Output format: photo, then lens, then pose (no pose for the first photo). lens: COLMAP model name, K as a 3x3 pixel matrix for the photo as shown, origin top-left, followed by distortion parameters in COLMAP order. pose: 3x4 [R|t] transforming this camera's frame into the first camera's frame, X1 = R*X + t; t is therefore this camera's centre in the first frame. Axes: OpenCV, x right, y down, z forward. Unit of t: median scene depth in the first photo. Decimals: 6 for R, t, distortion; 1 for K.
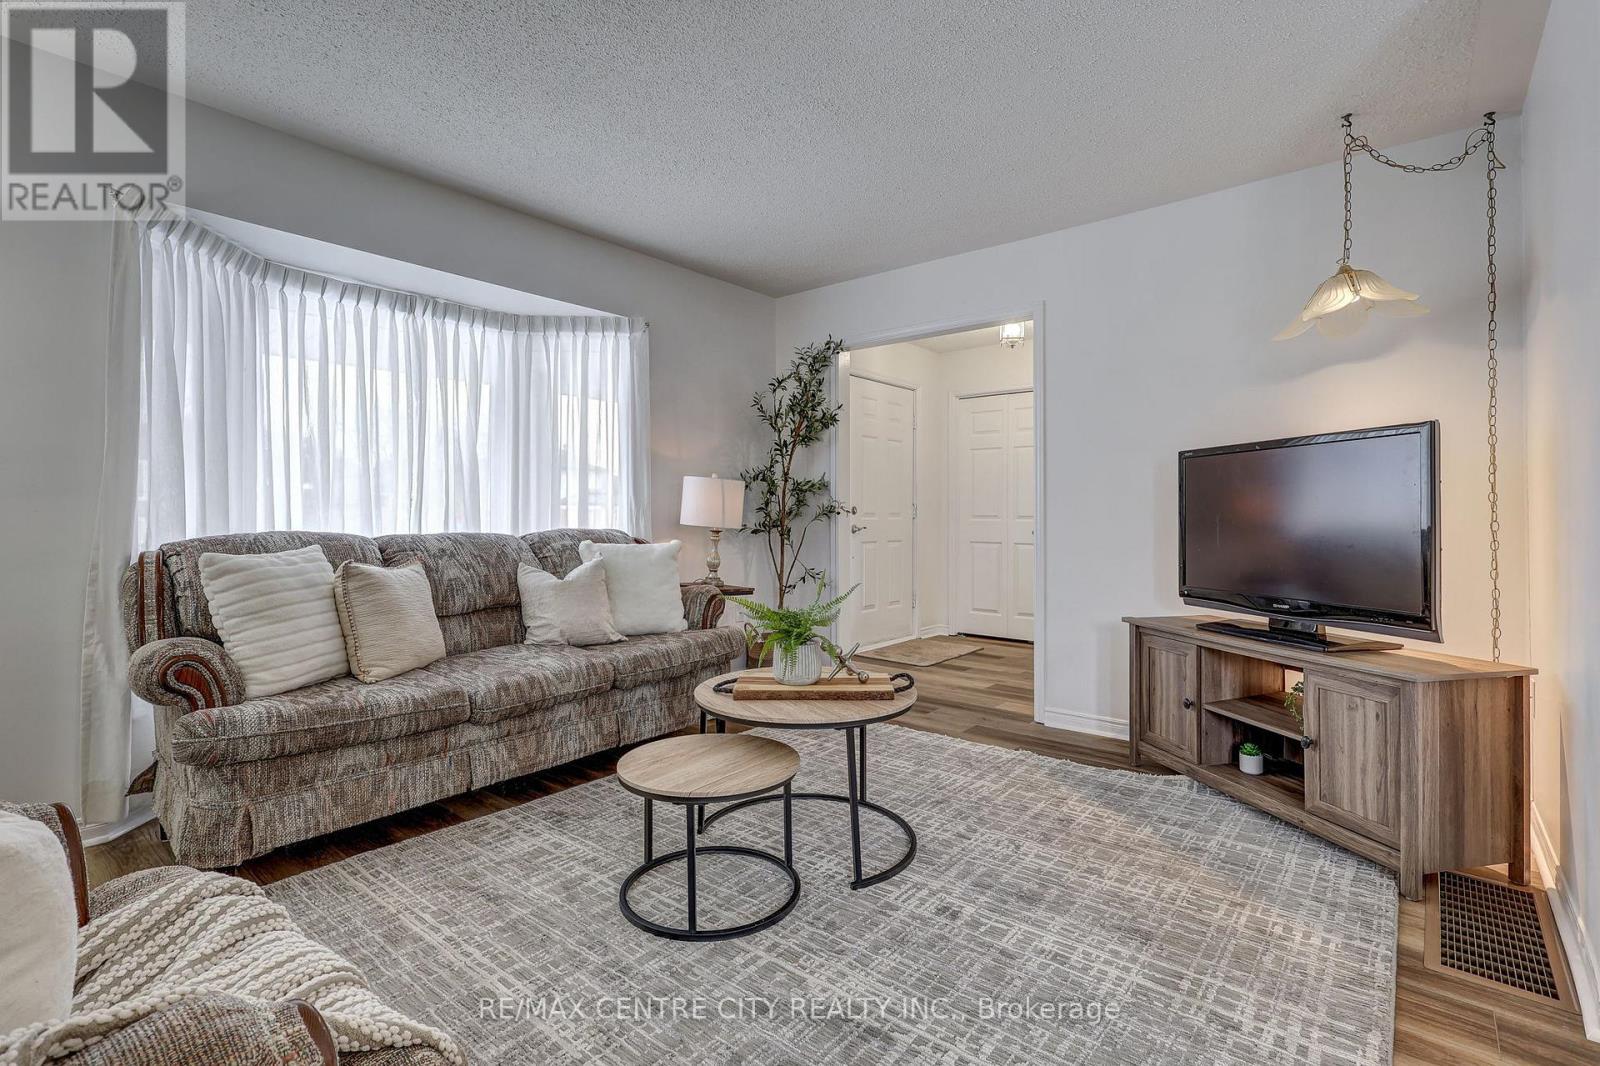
lens RADIAL K [[748.9, 0, 799.3], [0, 748.9, 509.5], [0, 0, 1]] dist [-0.000795, -0.000043]
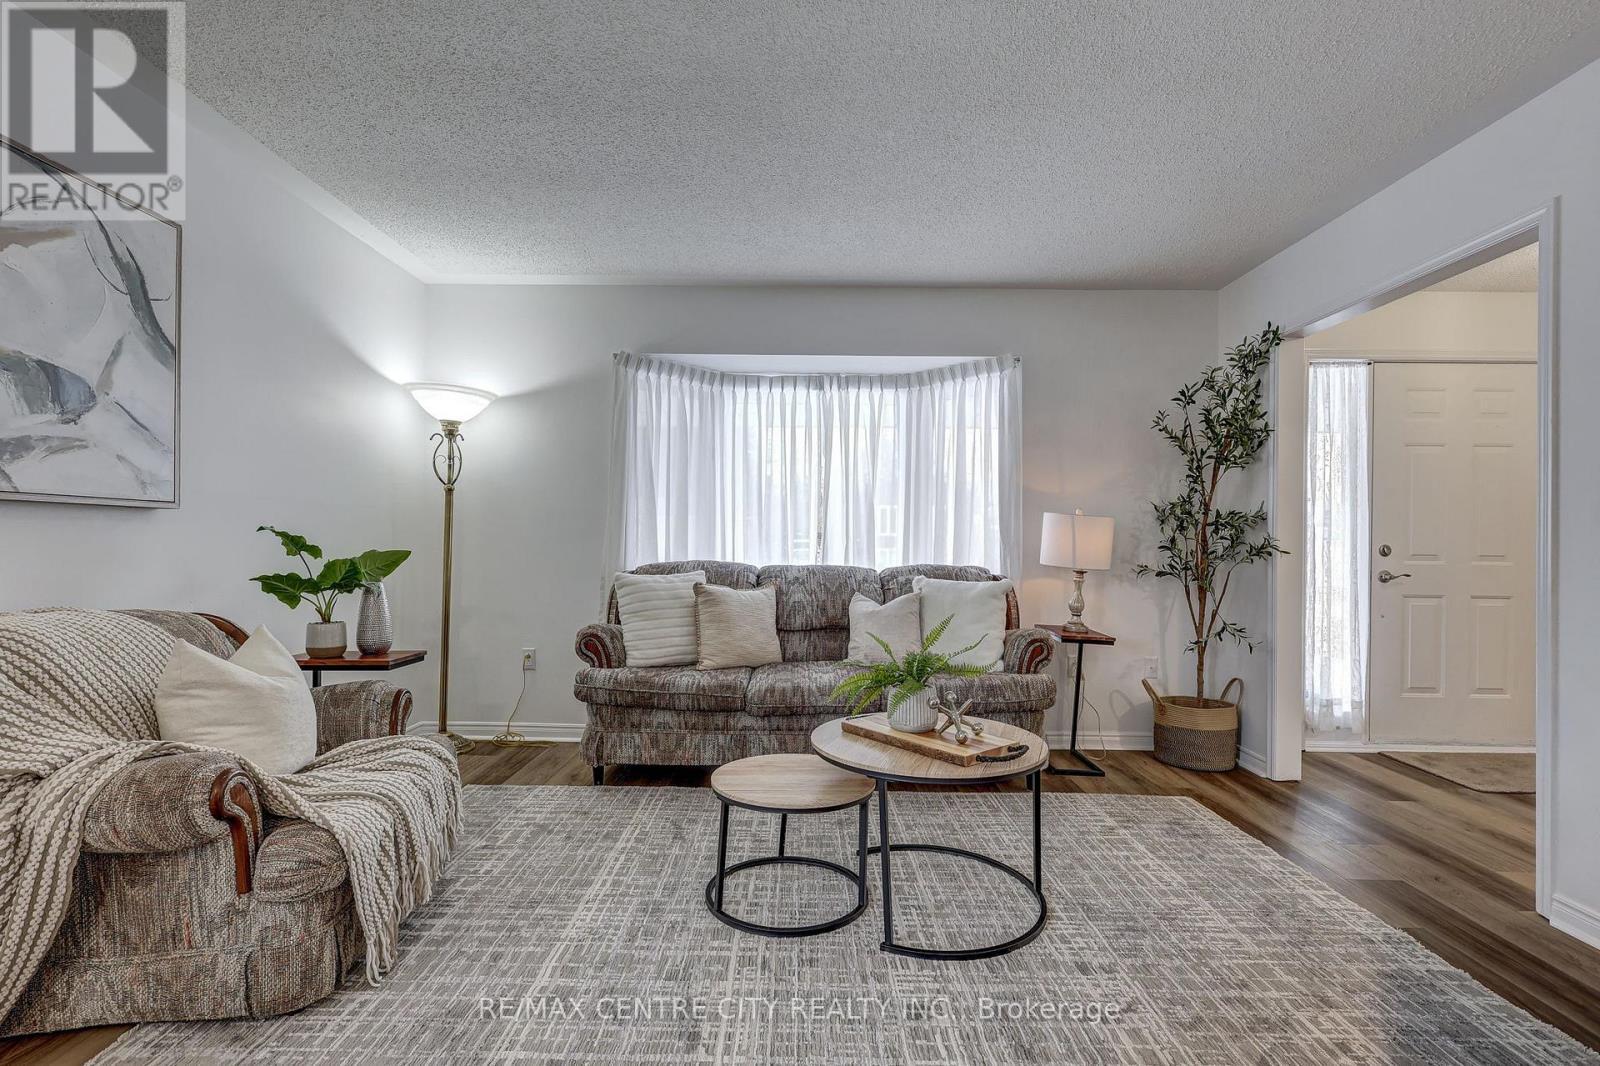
lens RADIAL K [[743.8, 0, 793.8], [0, 743.8, 535.5], [0, 0, 1]] dist [0.001542, 0.000122]
pose [[0.629112, -0.001754, -0.777313, 0.483195], [-0.005302, 0.999965, -0.006548, -0.009374], [0.777297, 0.008241, 0.629080, 0.202609]]
